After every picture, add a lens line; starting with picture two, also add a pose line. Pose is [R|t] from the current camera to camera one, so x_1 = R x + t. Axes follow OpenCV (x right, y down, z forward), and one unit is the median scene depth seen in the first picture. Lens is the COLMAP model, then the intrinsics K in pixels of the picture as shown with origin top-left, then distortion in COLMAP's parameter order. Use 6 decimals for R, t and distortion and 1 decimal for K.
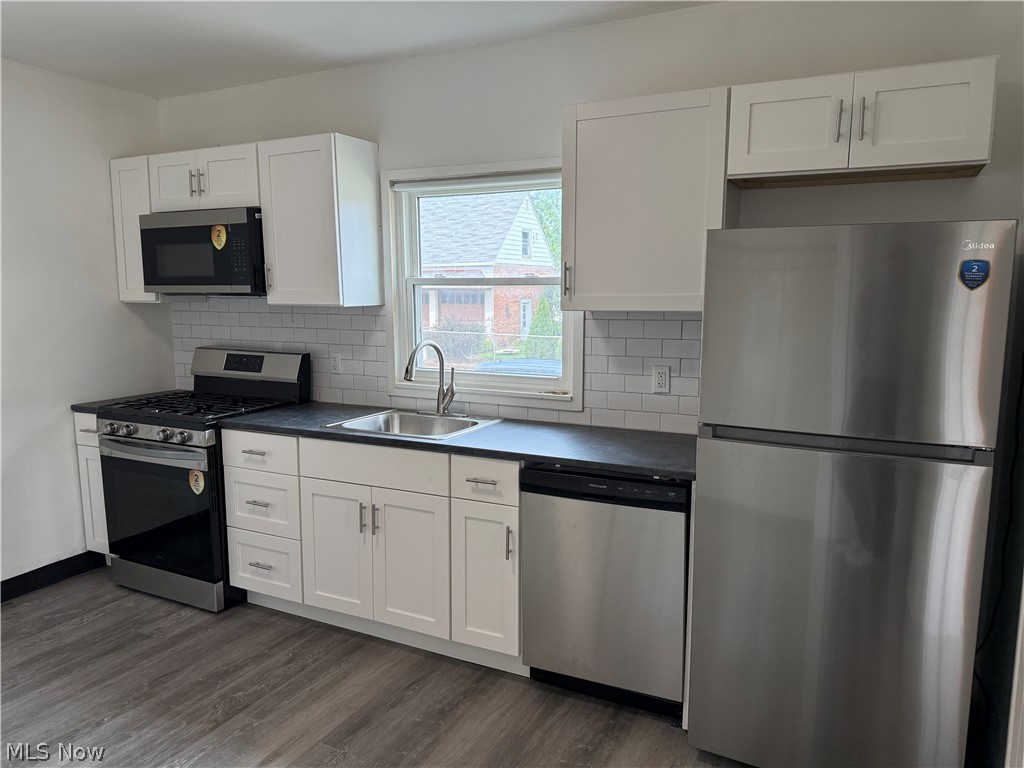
lens RADIAL K [[727.3, 0, 512.0], [0, 727.3, 384.0], [0, 0, 1]] dist [-0.004118, -0.005452]
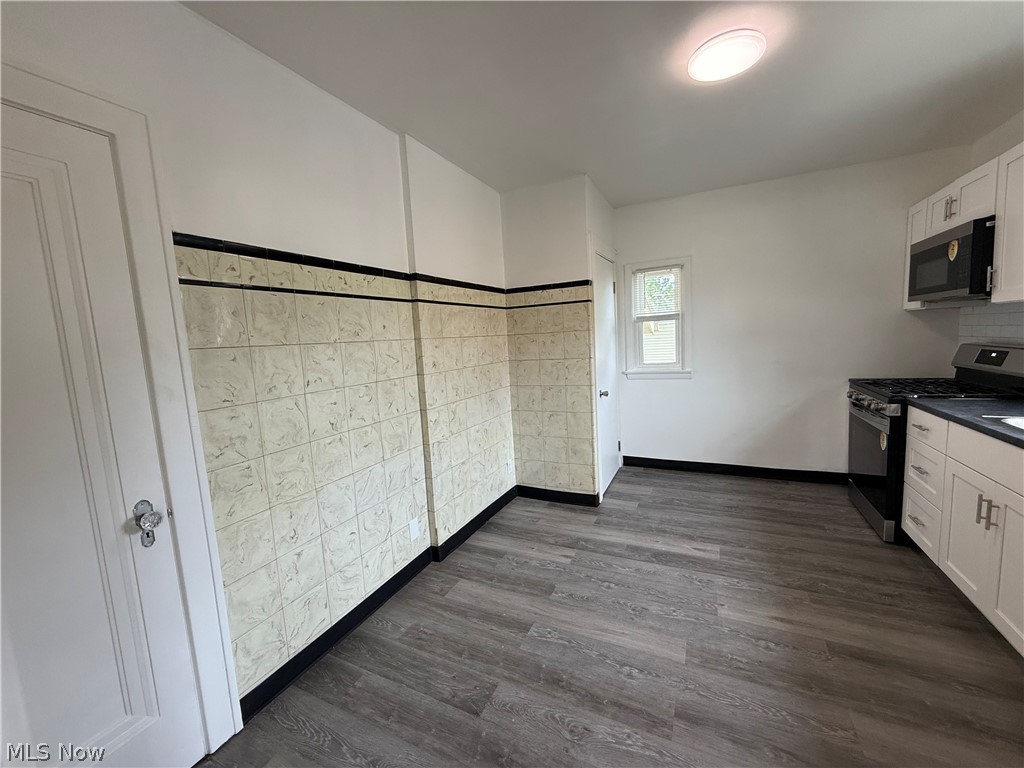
lens RADIAL K [[408.6, 0, 512.0], [0, 408.6, 384.0], [0, 0, 1]] dist [0.001636, 0.000032]
pose [[0.020627, 0.115951, -0.993041, 0.298314], [-0.075064, 0.990628, 0.114110, -0.005764], [0.996965, 0.072188, 0.029138, 0.282486]]
